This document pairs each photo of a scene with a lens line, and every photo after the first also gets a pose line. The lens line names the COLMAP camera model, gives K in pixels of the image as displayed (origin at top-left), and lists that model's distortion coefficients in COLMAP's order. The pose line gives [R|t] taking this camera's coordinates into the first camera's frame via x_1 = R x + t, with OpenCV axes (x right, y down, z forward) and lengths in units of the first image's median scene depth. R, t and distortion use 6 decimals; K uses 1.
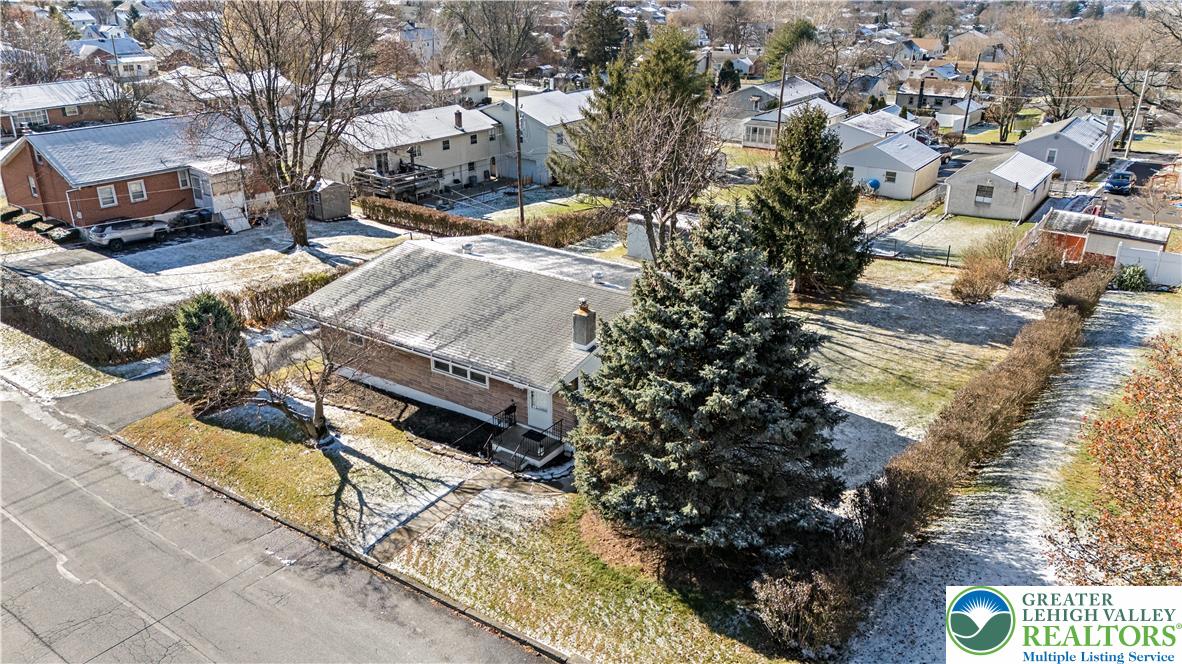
lens RADIAL K [[868.9, 0, 594.0], [0, 868.9, 326.4], [0, 0, 1]] dist [0.112372, -0.148968]
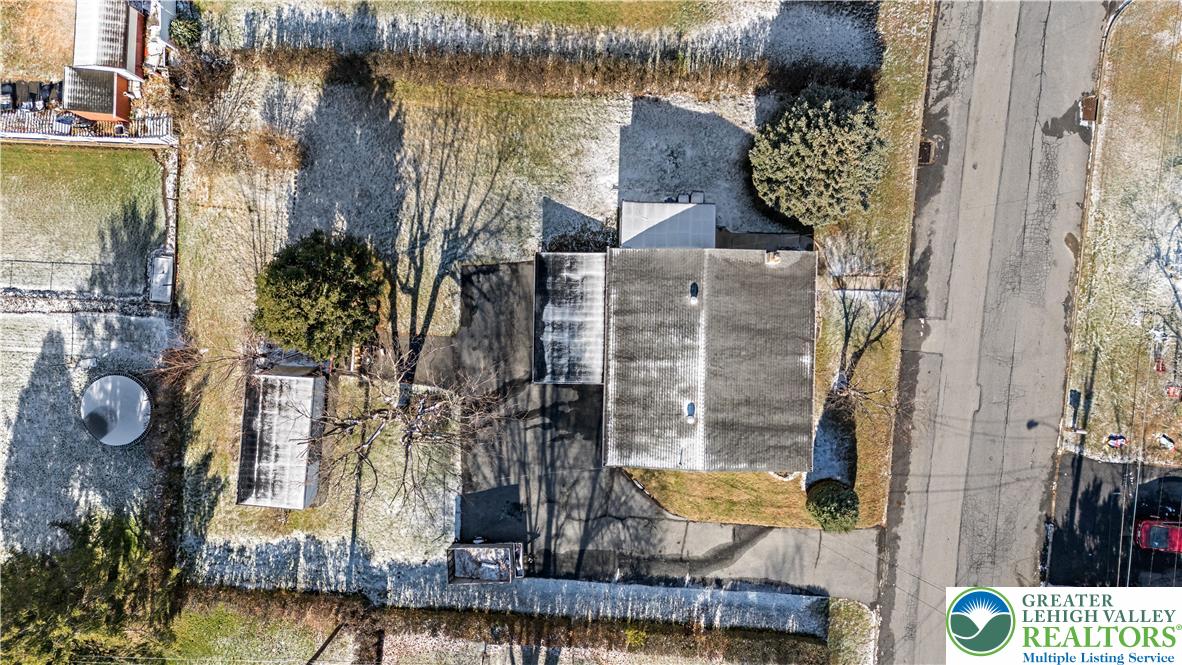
lens RADIAL K [[855.9, 0, 595.2], [0, 855.9, 338.0], [0, 0, 1]] dist [0.106850, -0.160683]
pose [[-0.548235, -0.836314, -0.004096, 0.050793], [0.325335, -0.217776, 0.920180, -1.569986], [-0.770451, 0.503142, 0.391475, 0.656605]]
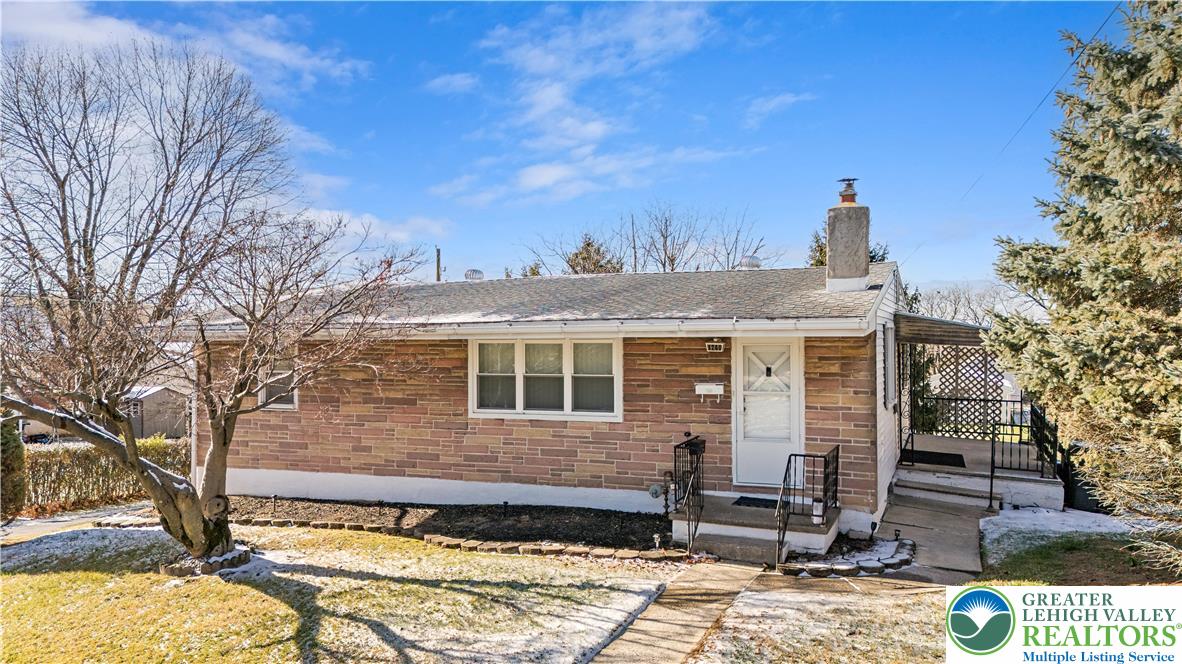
lens RADIAL K [[868.9, 0, 594.0], [0, 868.9, 326.4], [0, 0, 1]] dist [0.112372, -0.148968]
pose [[0.977290, -0.006896, 0.211794, -0.228900], [0.088702, 0.921007, -0.379313, 0.194485], [-0.192448, 0.389485, 0.900703, 0.582553]]
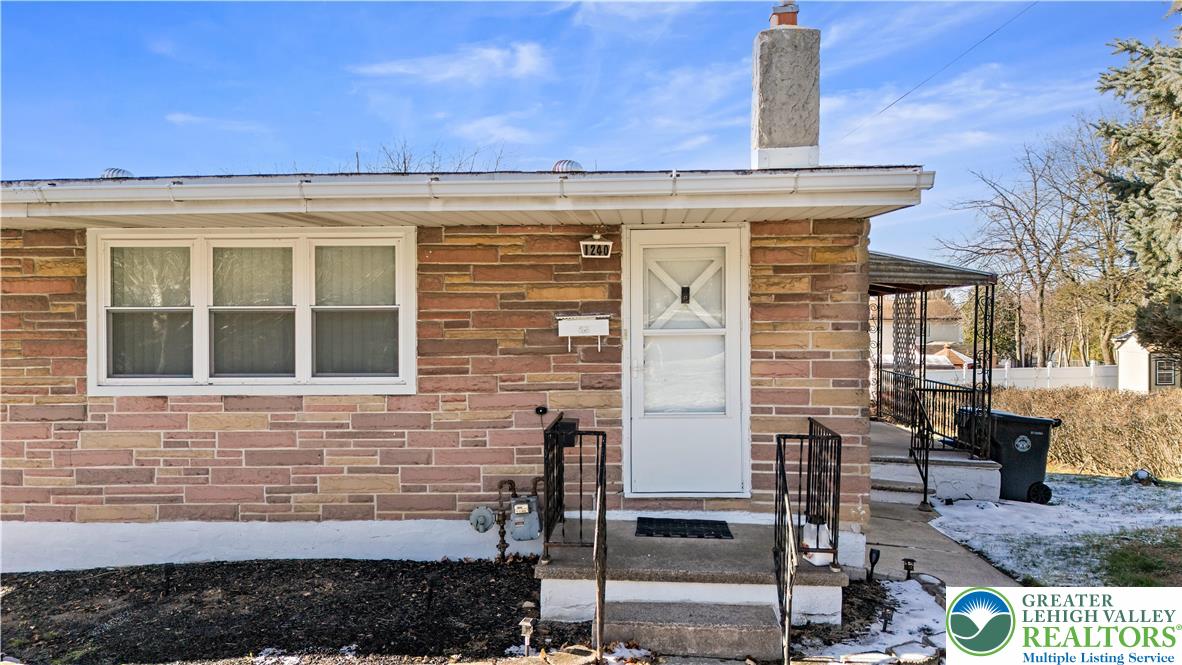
lens RADIAL K [[868.9, 0, 594.0], [0, 868.9, 326.9], [0, 0, 1]] dist [0.112372, -0.148968]
pose [[0.853008, -0.004123, 0.521881, -0.203649], [0.205816, 0.921584, -0.329124, 0.143900], [-0.479601, 0.388157, 0.786967, 0.781383]]
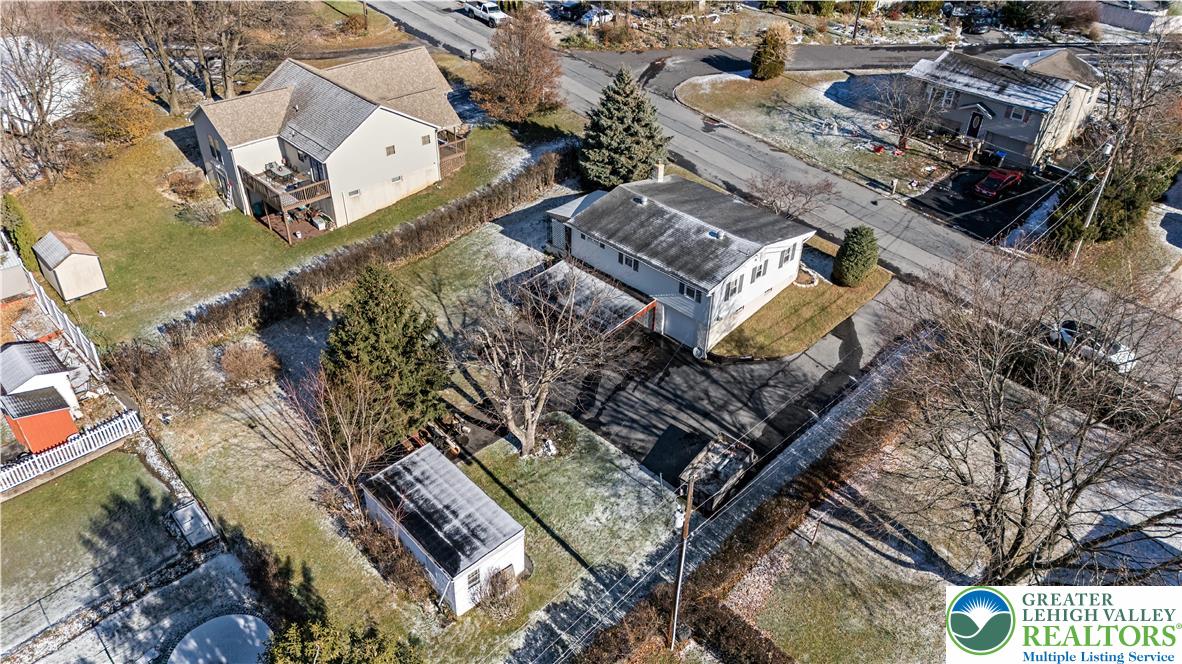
lens RADIAL K [[868.9, 0, 594.0], [0, 868.9, 326.4], [0, 0, 1]] dist [0.112372, -0.148968]
pose [[-0.985178, -0.115621, 0.126711, -0.167431], [0.042820, 0.549543, 0.834368, -1.554914], [-0.166103, 0.827427, -0.536447, 2.404354]]
